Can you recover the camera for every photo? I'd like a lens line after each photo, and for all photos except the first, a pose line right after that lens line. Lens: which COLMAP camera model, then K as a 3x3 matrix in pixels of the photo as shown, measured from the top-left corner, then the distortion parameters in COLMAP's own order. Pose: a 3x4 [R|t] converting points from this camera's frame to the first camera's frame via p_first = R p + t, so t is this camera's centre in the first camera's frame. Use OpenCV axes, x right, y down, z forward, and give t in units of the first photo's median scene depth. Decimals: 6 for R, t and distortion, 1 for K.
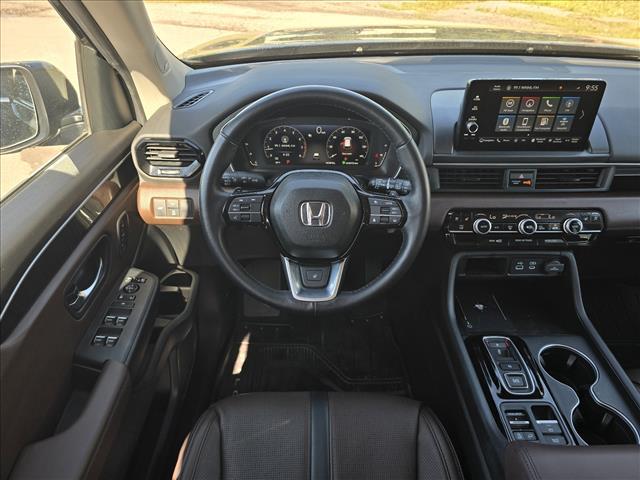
lens RADIAL K [[437.2, 0, 320.0], [0, 437.2, 240.0], [0, 0, 1]] dist [0.037529, -0.051601]
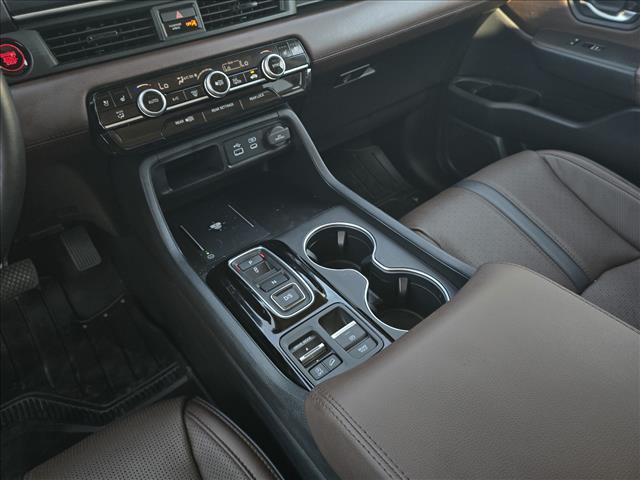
lens RADIAL K [[437.2, 0, 320.0], [0, 437.2, 240.0], [0, 0, 1]] dist [0.037529, -0.051601]
pose [[0.794276, -0.422274, 0.436819, 0.216249], [0.378712, 0.906318, 0.187521, 0.125687], [-0.475082, 0.016485, 0.879787, 0.362027]]
